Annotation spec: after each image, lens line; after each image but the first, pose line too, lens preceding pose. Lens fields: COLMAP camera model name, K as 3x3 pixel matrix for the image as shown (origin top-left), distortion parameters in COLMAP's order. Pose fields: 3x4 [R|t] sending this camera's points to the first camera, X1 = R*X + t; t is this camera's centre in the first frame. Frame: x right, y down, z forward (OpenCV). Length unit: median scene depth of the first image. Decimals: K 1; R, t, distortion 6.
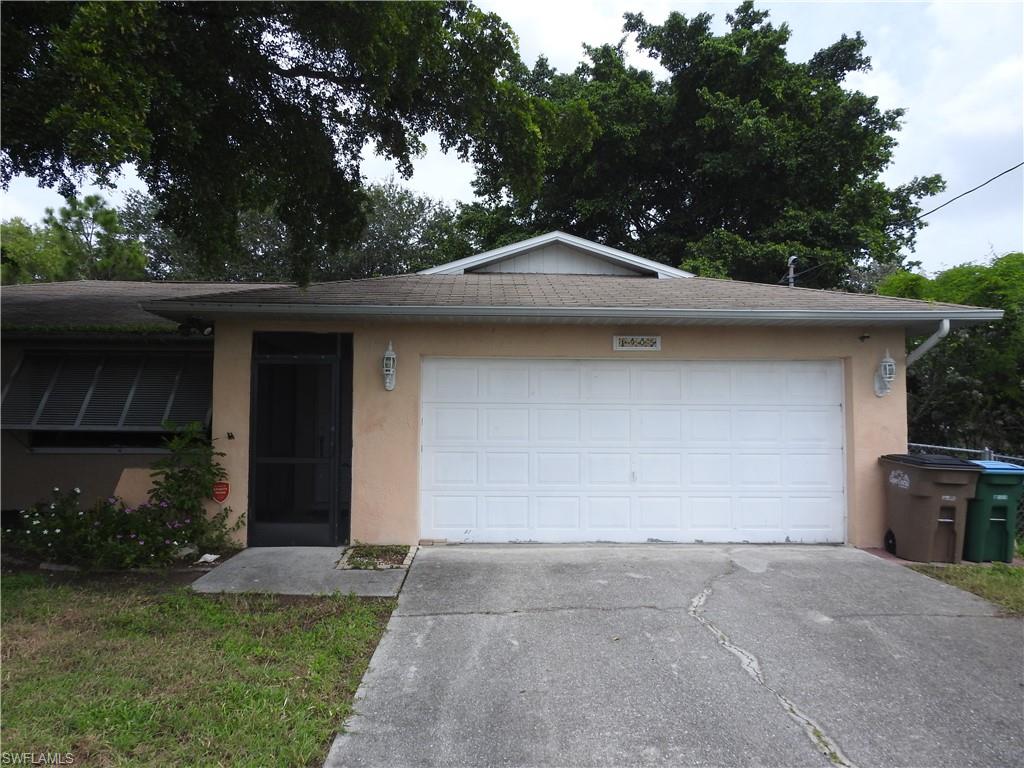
lens RADIAL K [[728.6, 0, 512.0], [0, 728.6, 384.0], [0, 0, 1]] dist [-0.002575, 0.000599]
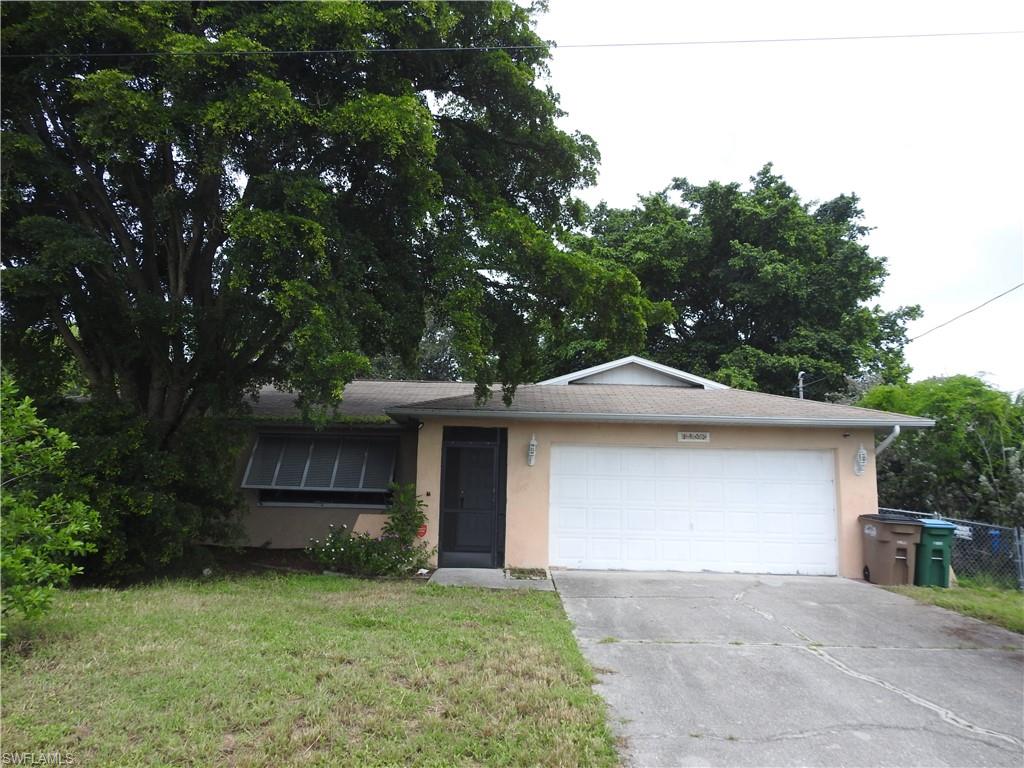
lens RADIAL K [[728.6, 0, 512.0], [0, 728.6, 384.0], [0, 0, 1]] dist [-0.002575, 0.000599]
pose [[0.999233, 0.012128, -0.037243, -0.148757], [-0.015846, 0.994739, -0.101212, -0.006441], [0.035819, 0.101724, 0.994168, -0.522728]]
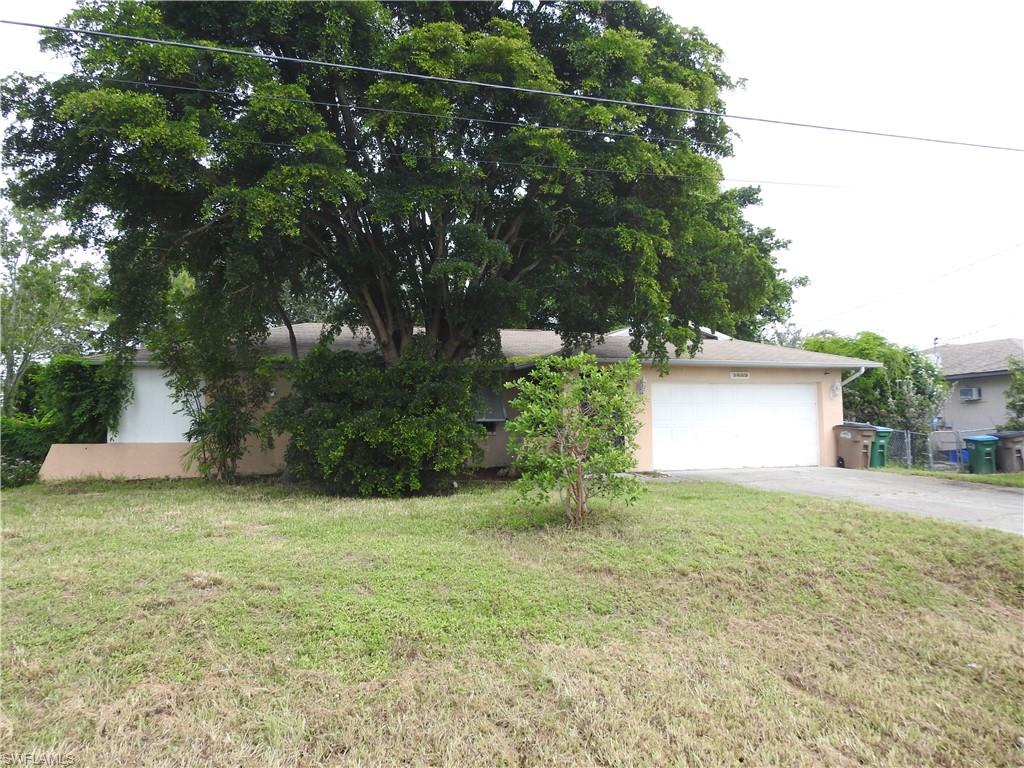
lens RADIAL K [[740.8, 0, 512.0], [0, 740.8, 384.0], [0, 0, 1]] dist [0.005201, 0.002050]
pose [[0.952740, 0.002827, 0.303775, -1.129805], [0.000074, 0.999955, -0.009537, -0.009613], [-0.303788, 0.009109, 0.952696, -0.881660]]
